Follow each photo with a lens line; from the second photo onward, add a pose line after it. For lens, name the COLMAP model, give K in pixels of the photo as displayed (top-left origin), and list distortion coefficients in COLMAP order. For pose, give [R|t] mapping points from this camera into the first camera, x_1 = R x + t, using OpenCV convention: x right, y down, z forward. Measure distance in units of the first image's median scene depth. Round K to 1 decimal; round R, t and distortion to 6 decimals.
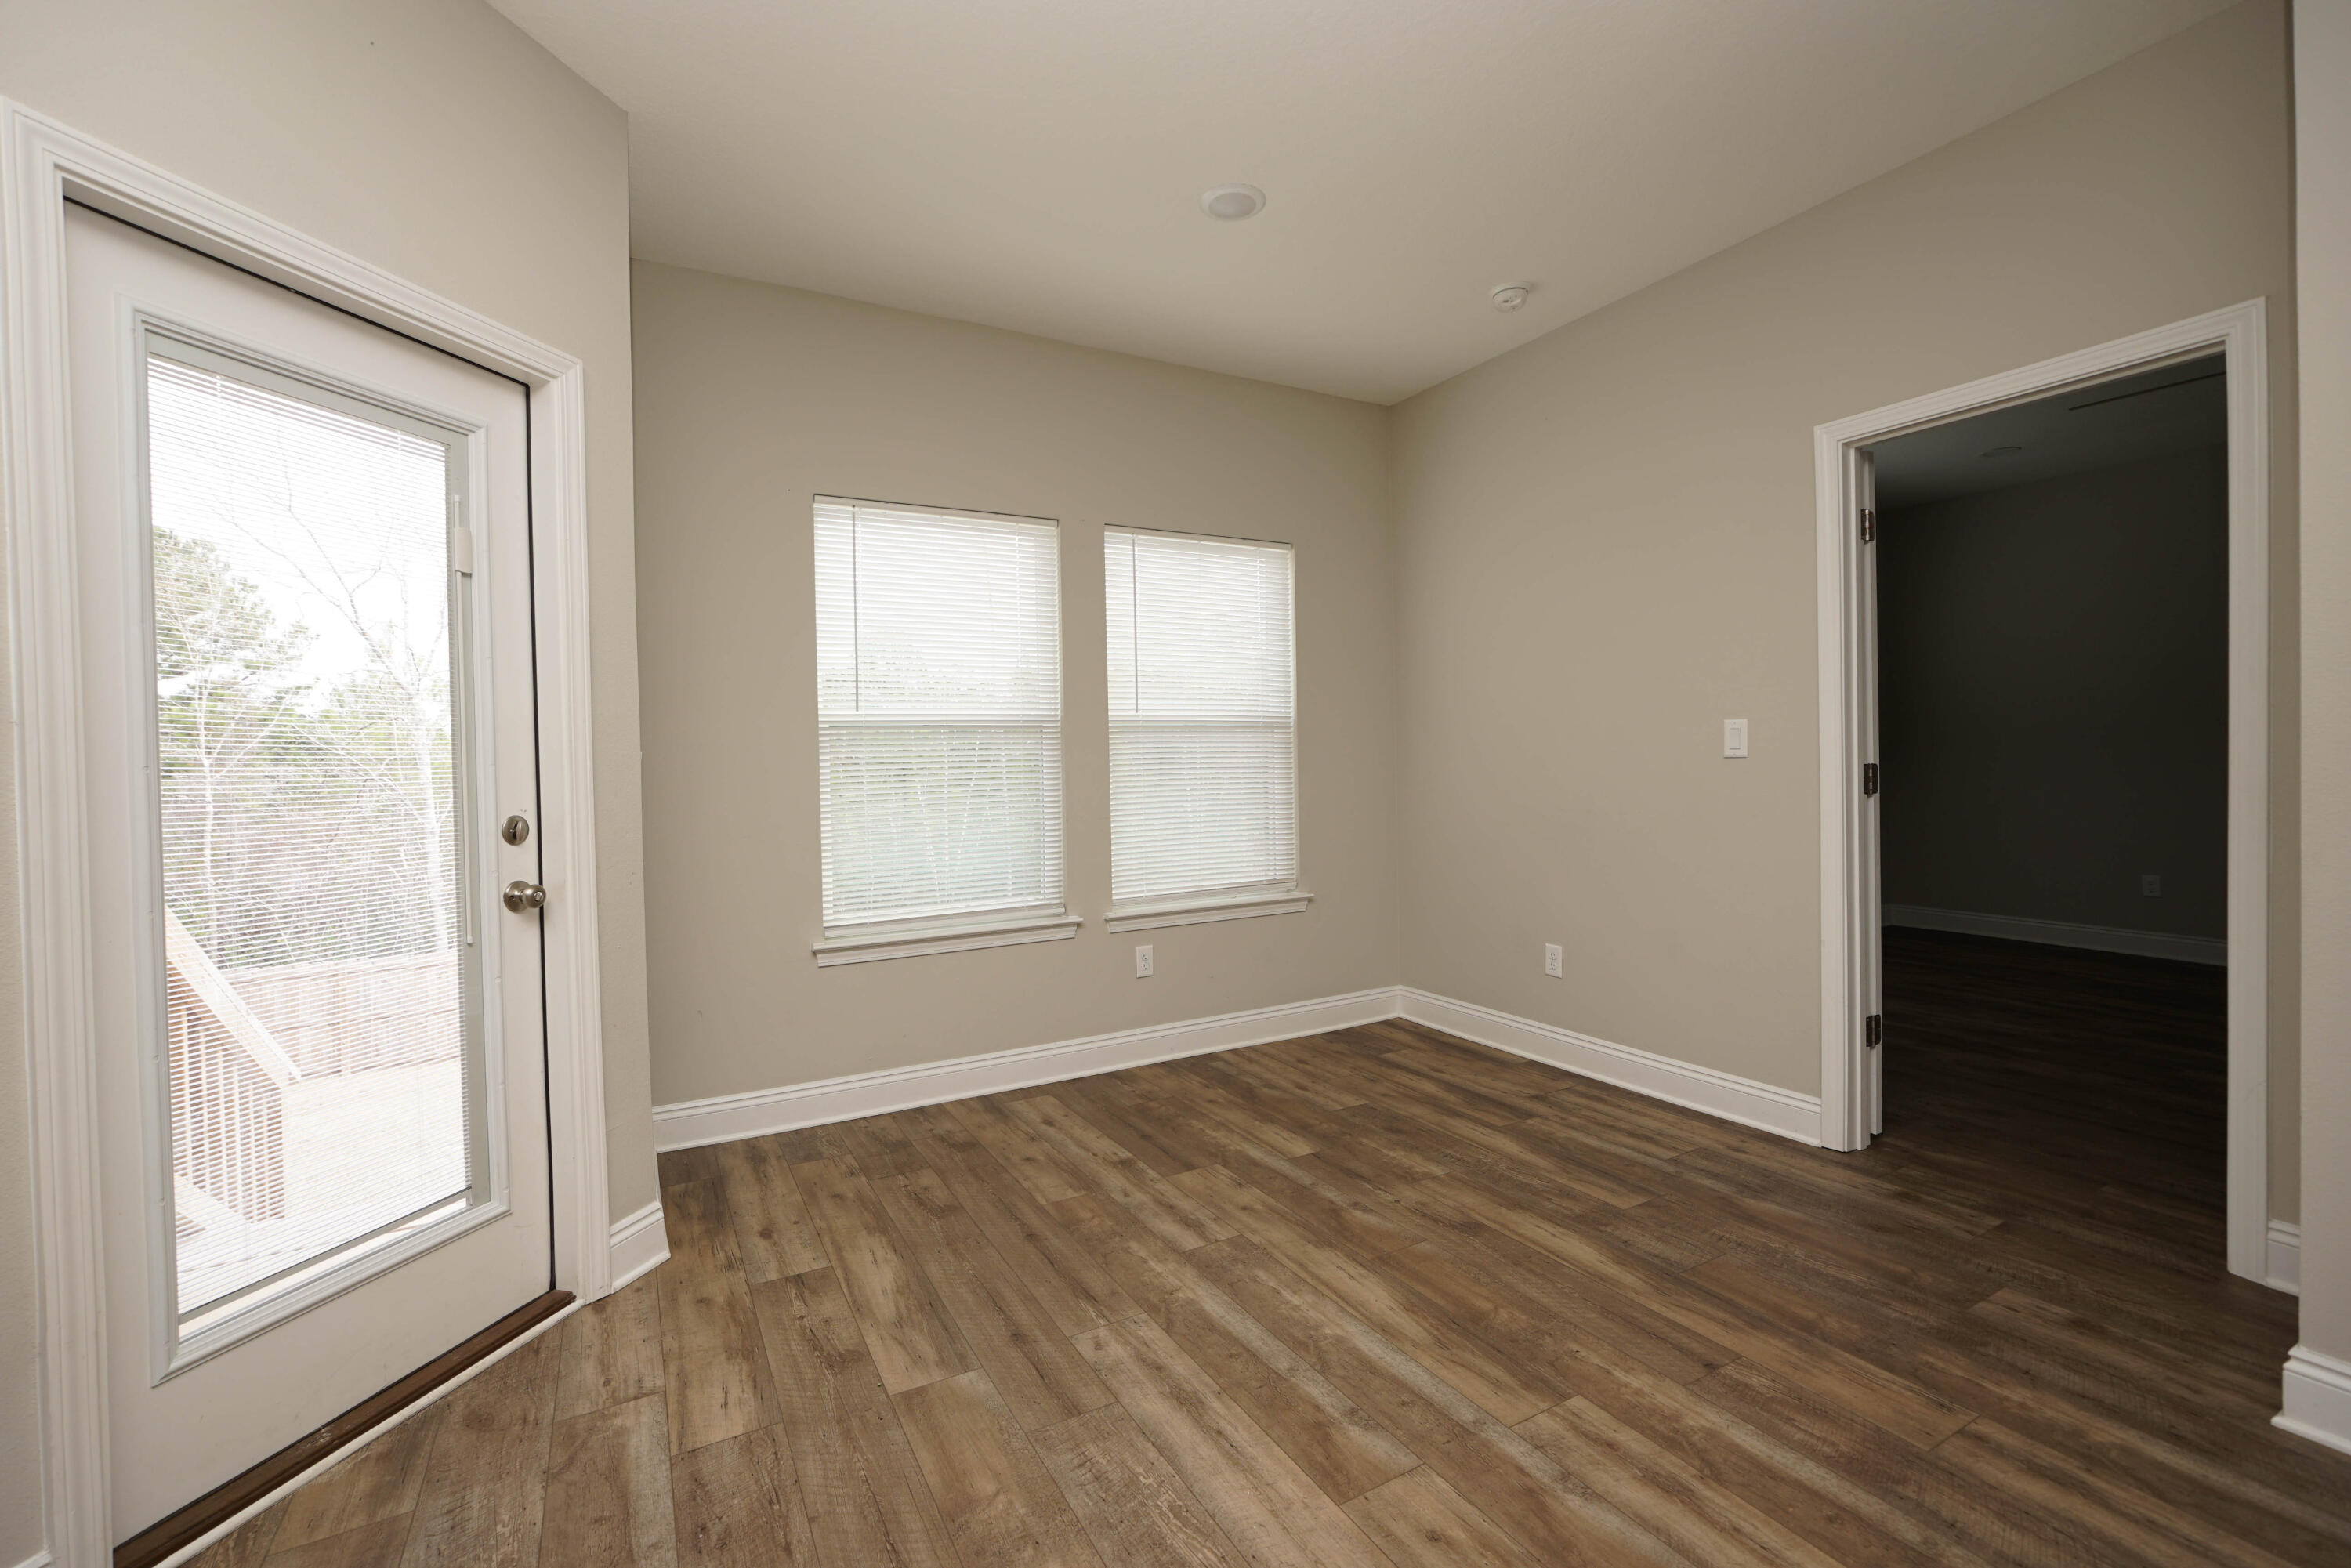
lens RADIAL K [[985.3, 0, 1147.7], [0, 985.3, 765.2], [0, 0, 1]] dist [-0.016051, 0.004575]
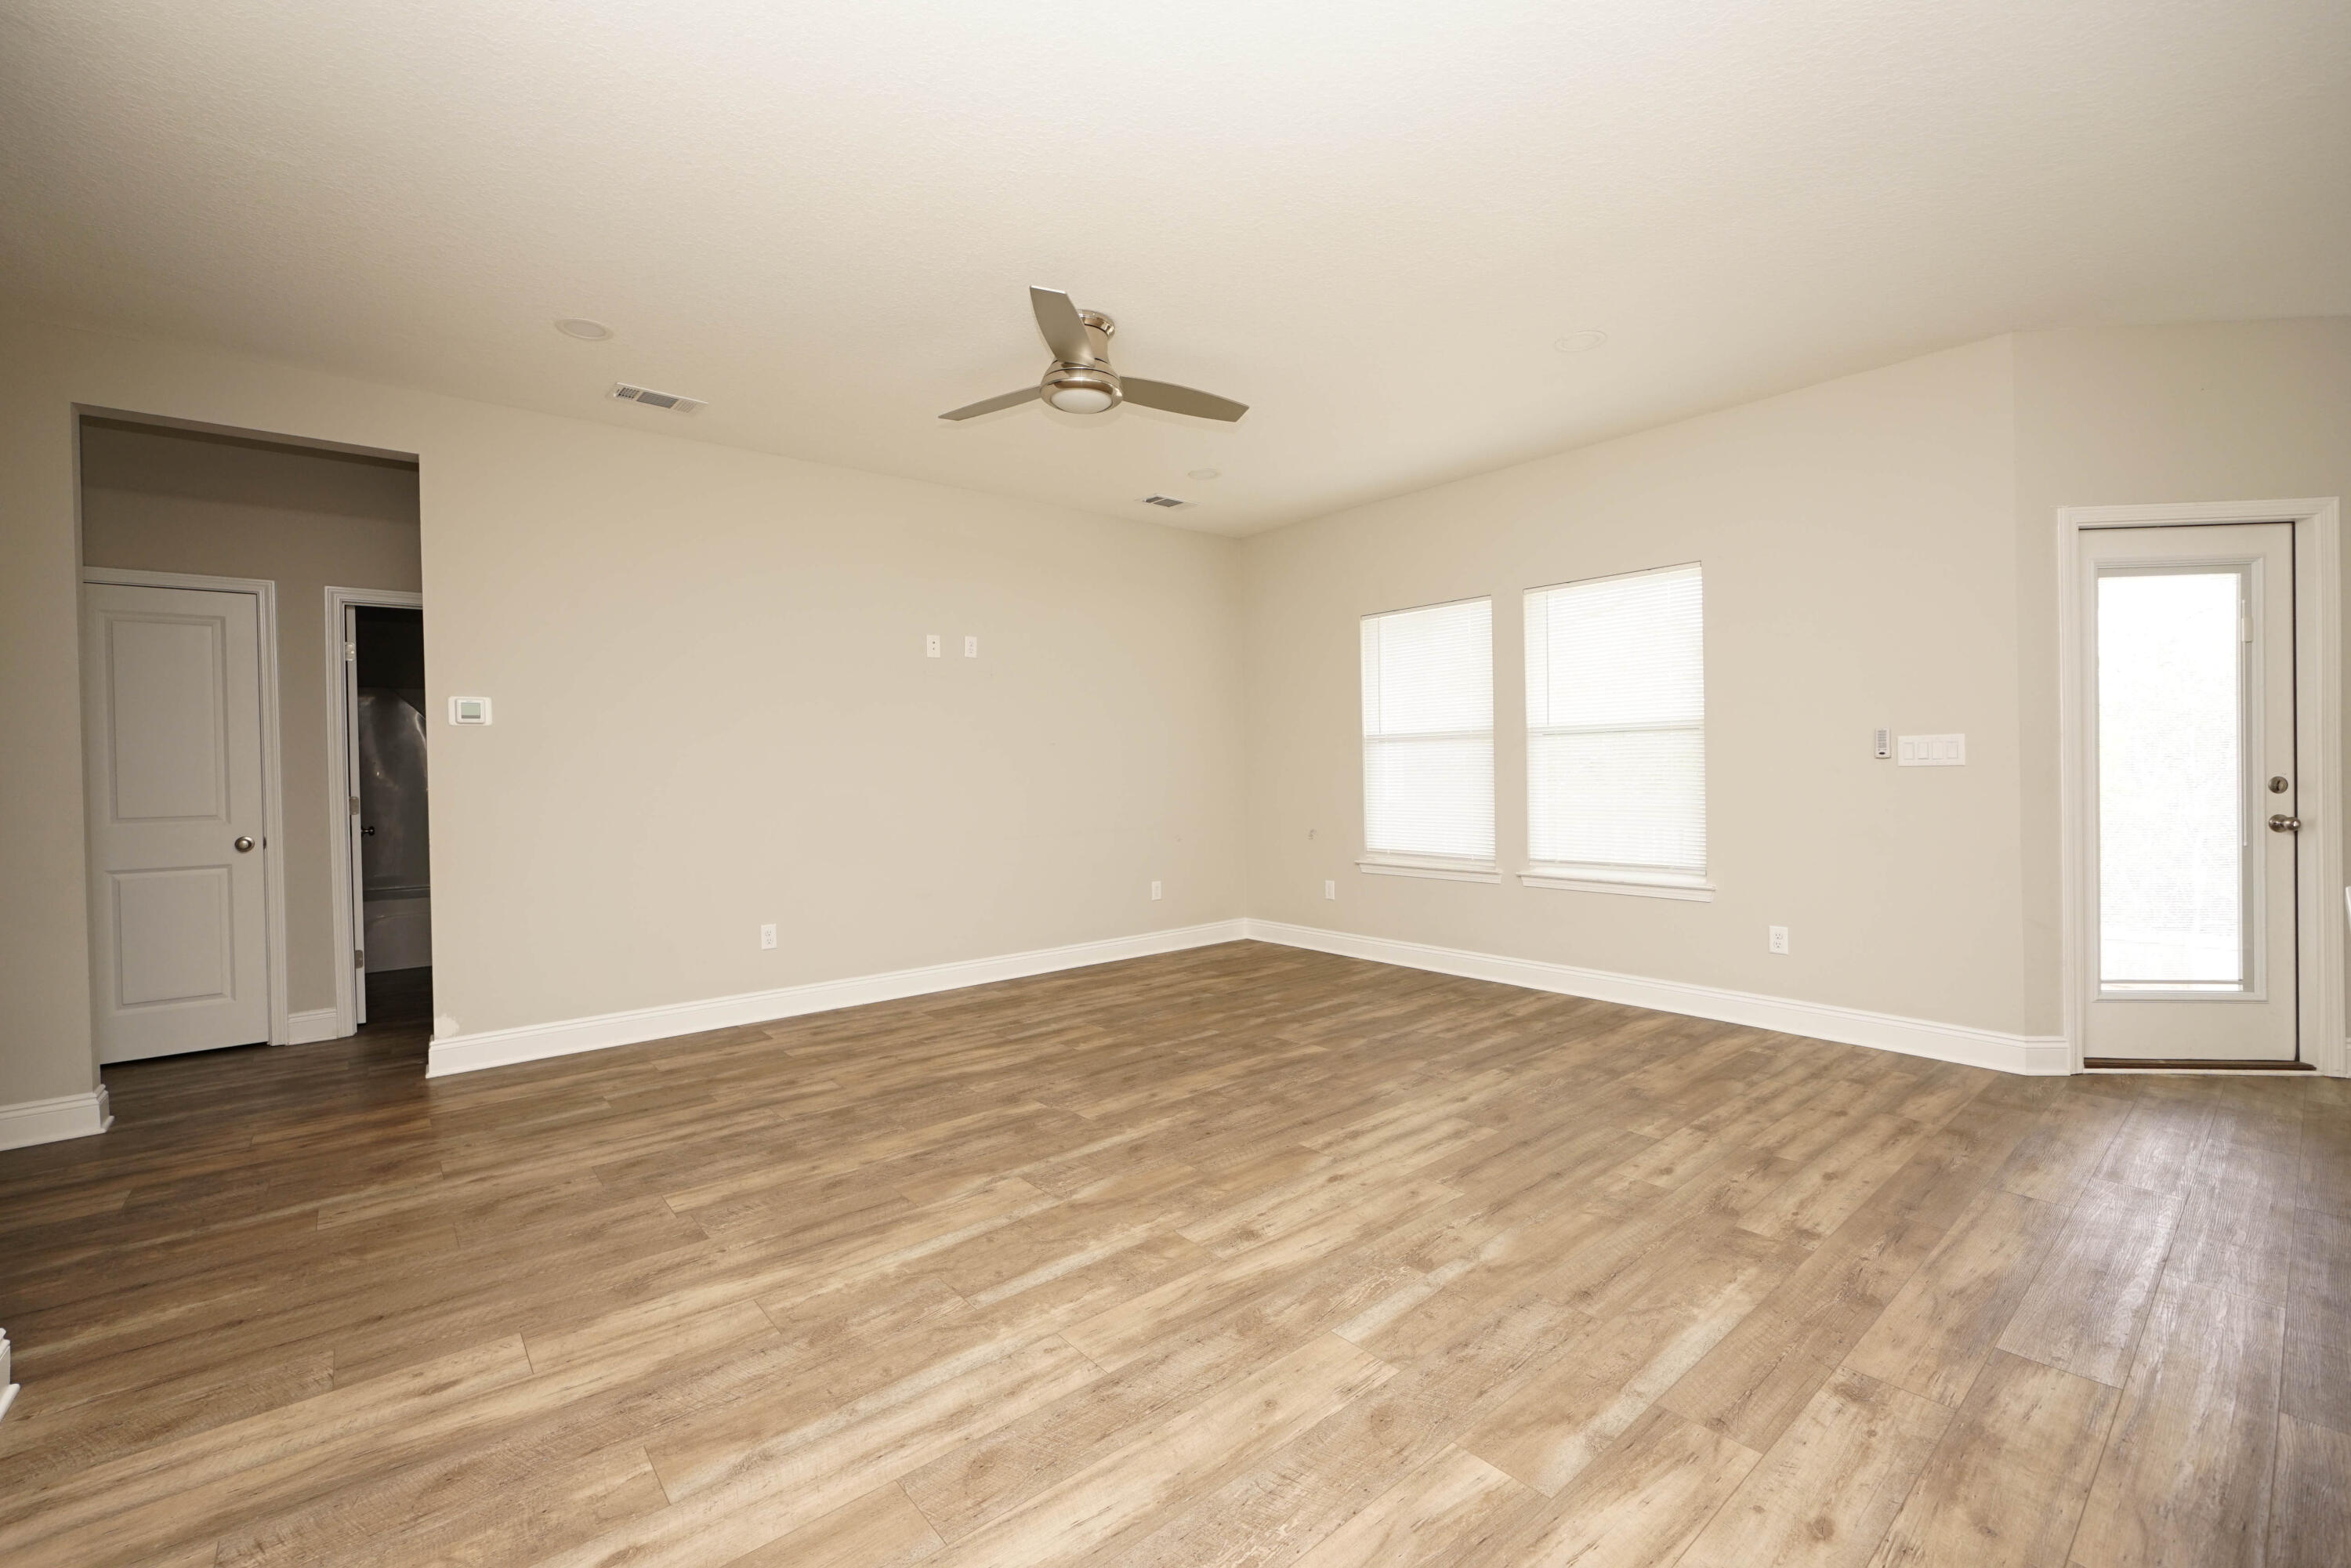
lens RADIAL K [[985.3, 0, 1160.0], [0, 985.3, 776.4], [0, 0, 1]] dist [-0.016051, 0.004575]
pose [[0.200065, 0.026189, -0.979433, 0.480410], [0.007416, 0.999574, 0.028242, -0.008023], [0.979755, -0.012914, 0.199785, -0.961198]]
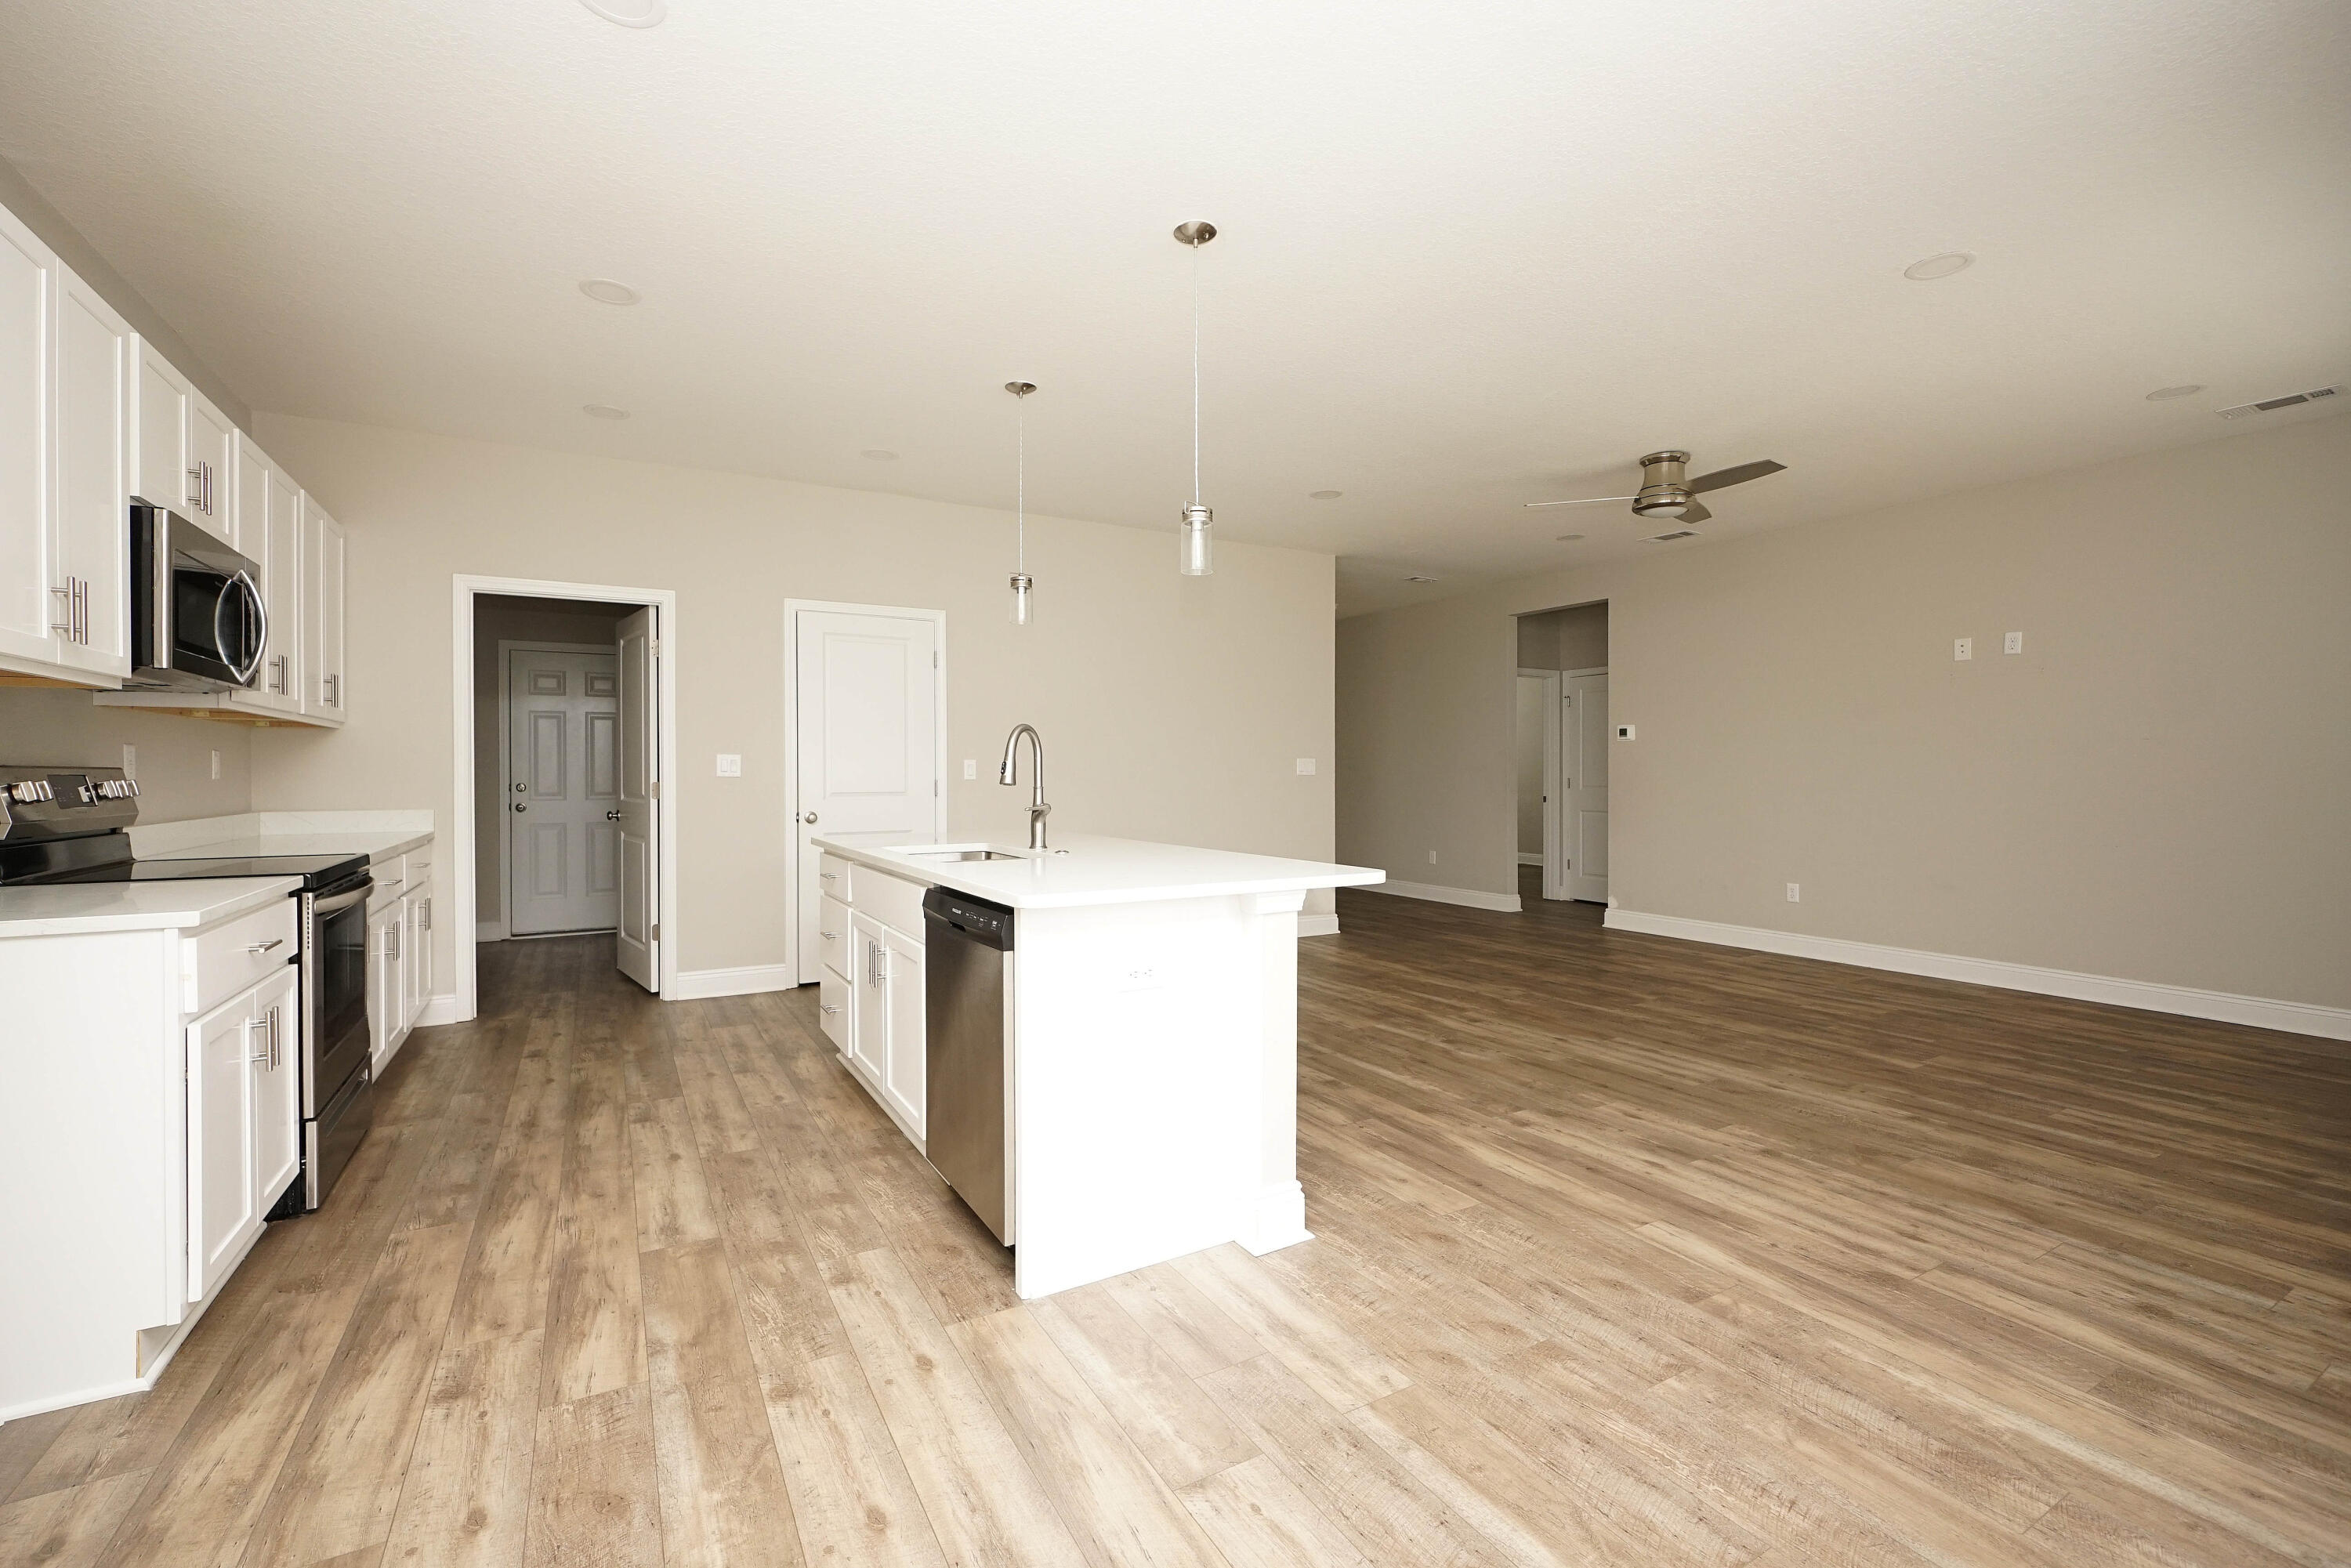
lens RADIAL K [[985.3, 0, 1146.9], [0, 985.3, 783.5], [0, 0, 1]] dist [-0.016051, 0.004575]
pose [[-0.999495, 0.020744, -0.024082, 0.222663], [0.020353, 0.999659, 0.016337, -0.006937], [0.024413, 0.015838, -0.999576, 0.916727]]
